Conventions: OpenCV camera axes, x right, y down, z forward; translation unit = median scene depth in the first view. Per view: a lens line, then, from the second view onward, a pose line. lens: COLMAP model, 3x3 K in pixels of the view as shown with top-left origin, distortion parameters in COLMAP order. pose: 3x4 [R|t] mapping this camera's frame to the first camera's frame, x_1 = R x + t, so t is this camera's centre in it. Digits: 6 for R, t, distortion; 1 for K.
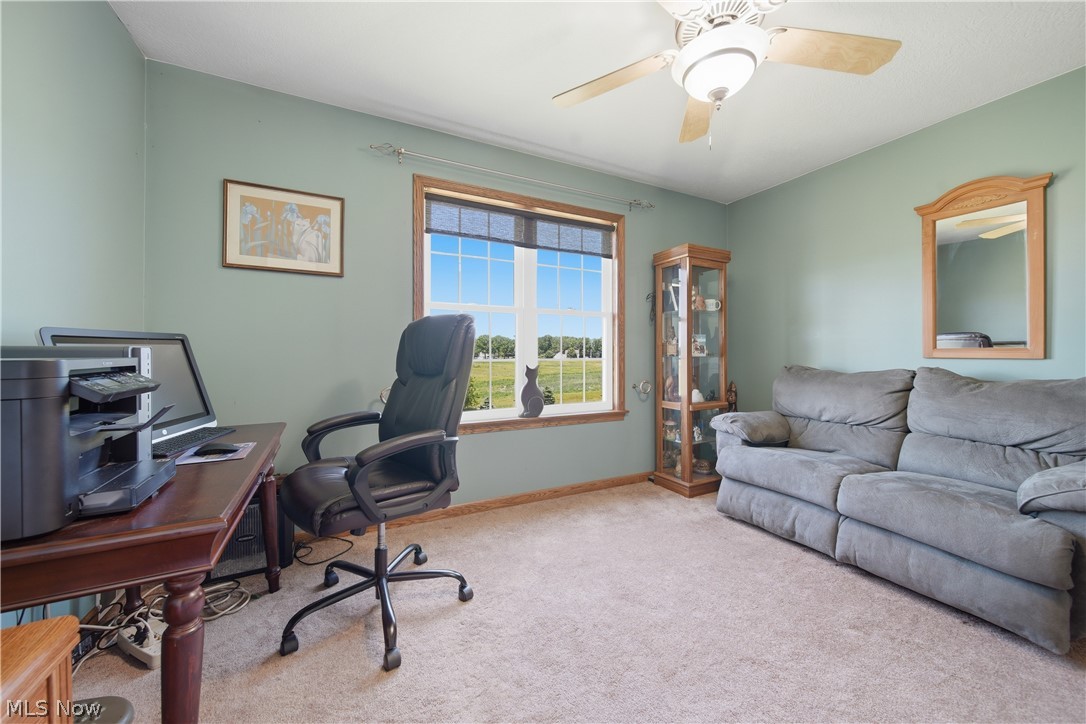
lens RADIAL K [[396.4, 0, 543.4], [0, 396.4, 351.9], [0, 0, 1]] dist [-0.001394, -0.000170]
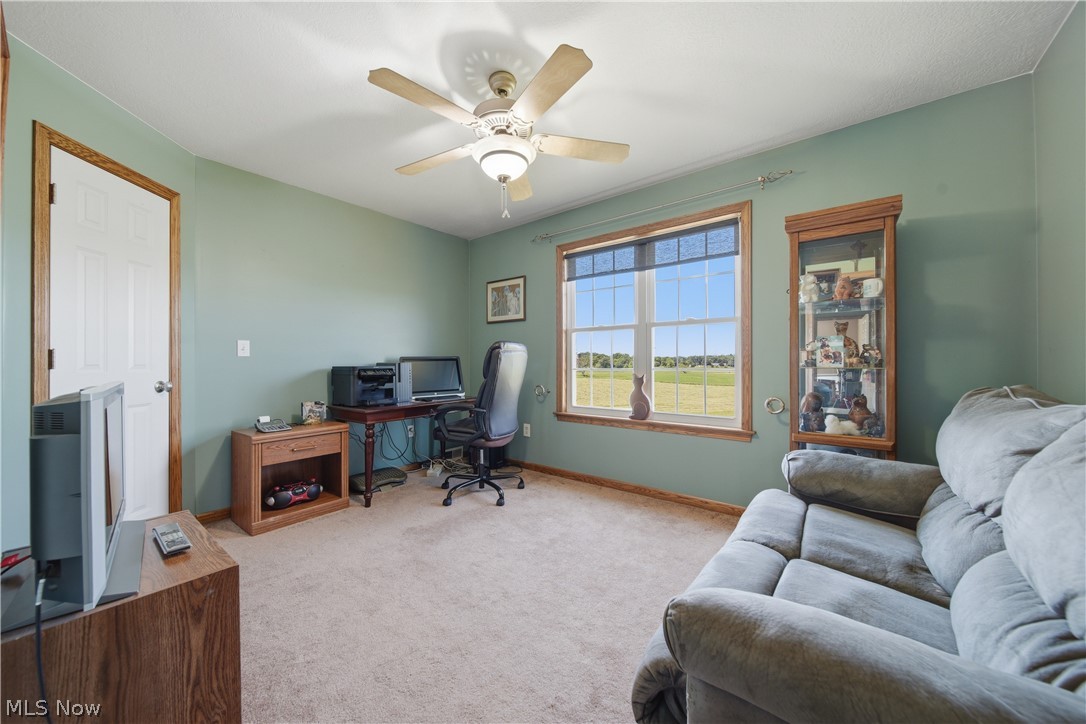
lens RADIAL K [[396.4, 0, 548.0], [0, 396.4, 365.8], [0, 0, 1]] dist [-0.001394, -0.000170]
pose [[0.411814, 0.001642, -0.911267, 0.952123], [0.002332, 0.999993, 0.002856, 0.005629], [0.911265, -0.003301, 0.411807, 0.311235]]
